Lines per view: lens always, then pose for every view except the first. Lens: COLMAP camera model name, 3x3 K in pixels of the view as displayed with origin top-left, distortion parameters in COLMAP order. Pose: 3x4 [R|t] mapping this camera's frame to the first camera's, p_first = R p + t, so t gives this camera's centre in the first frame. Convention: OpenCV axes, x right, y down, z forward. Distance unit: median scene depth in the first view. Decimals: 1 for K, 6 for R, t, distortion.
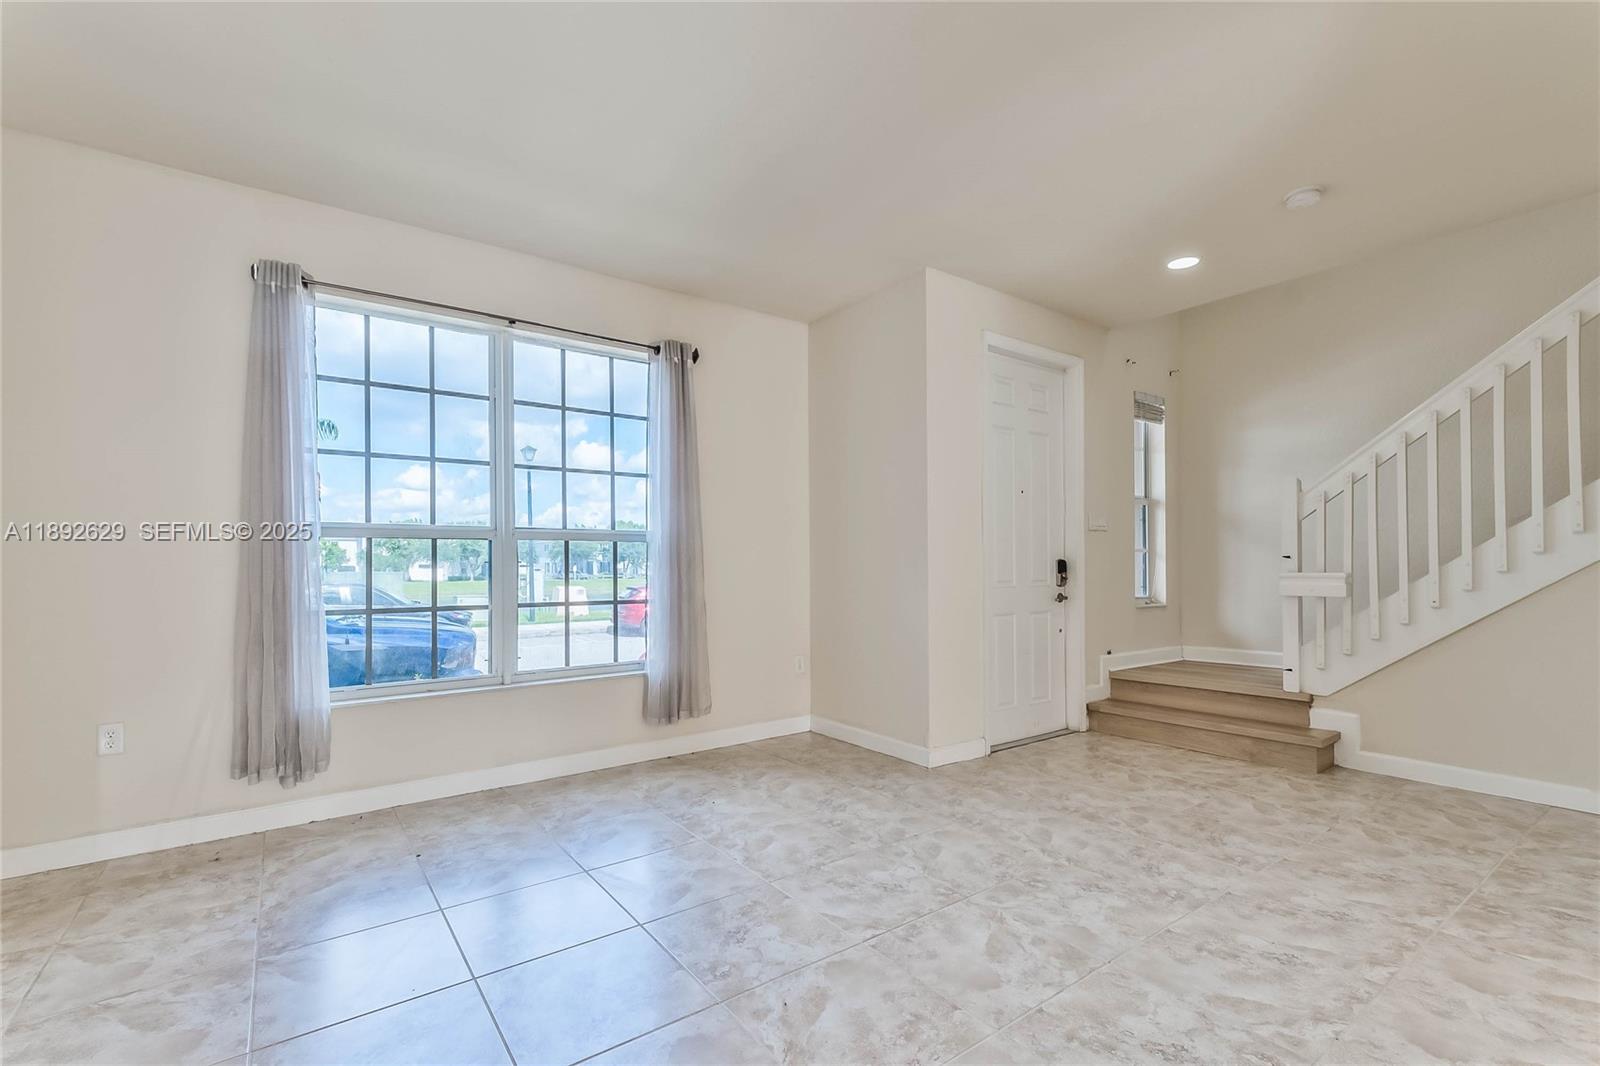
lens RADIAL K [[703.3, 0, 767.8], [0, 703.3, 555.2], [0, 0, 1]] dist [-0.001170, 0.000113]
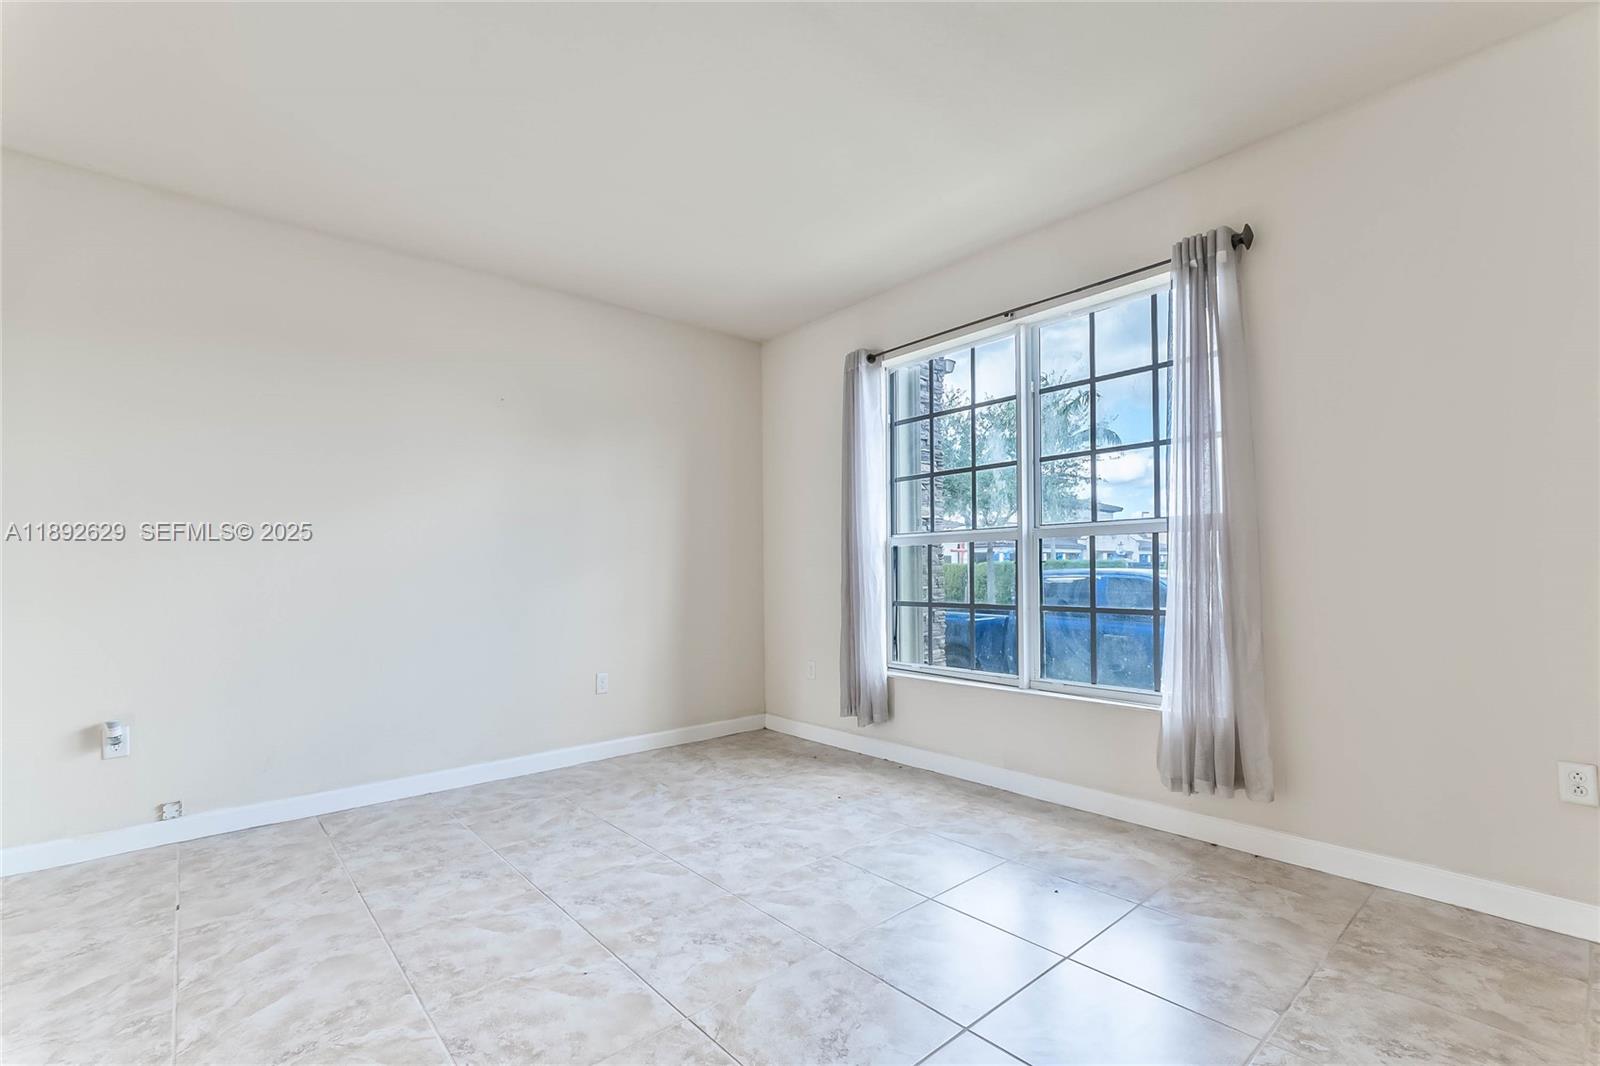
lens RADIAL K [[703.3, 0, 793.4], [0, 703.3, 533.2], [0, 0, 1]] dist [-0.001170, 0.000113]
pose [[0.107037, -0.044811, -0.993245, 0.671077], [0.023846, 0.998812, -0.042492, 0.006133], [0.993969, -0.019137, 0.107979, 0.695335]]
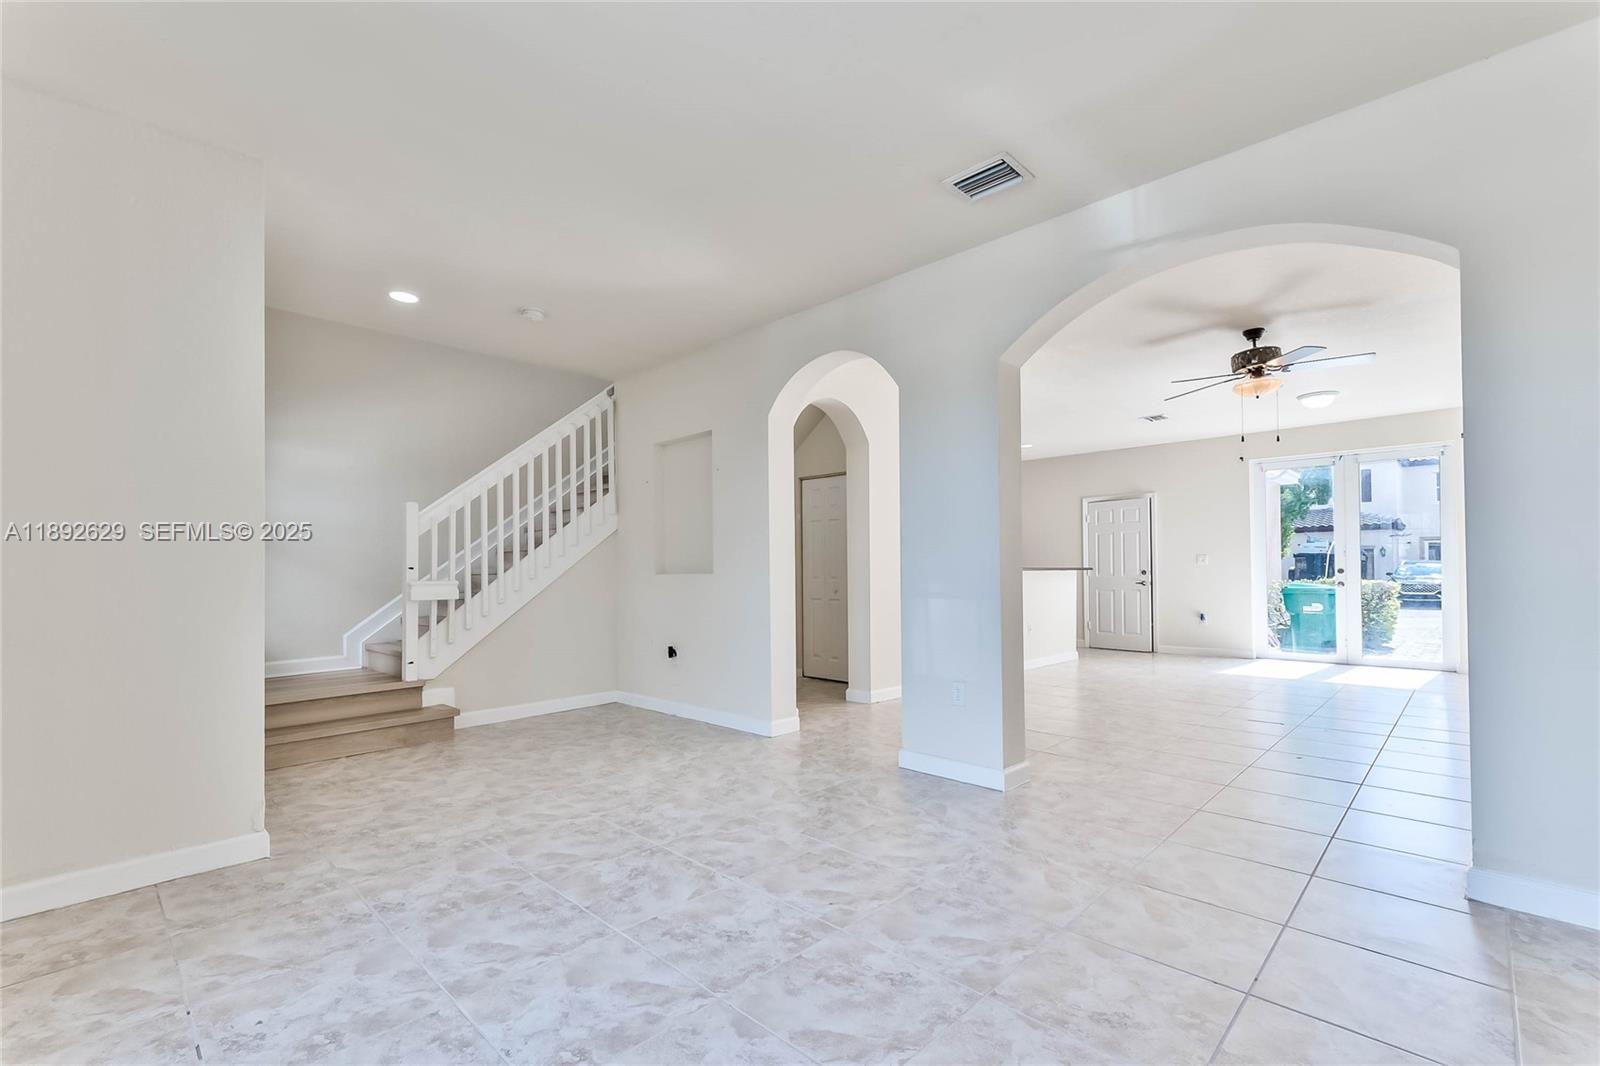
lens RADIAL K [[703.3, 0, 799.4], [0, 703.3, 545.9], [0, 0, 1]] dist [-0.001170, 0.000113]
pose [[-0.197081, 0.043101, 0.979439, -0.724752], [-0.004005, 0.998989, -0.044768, 0.020301], [-0.980379, -0.012746, -0.196709, 0.756046]]
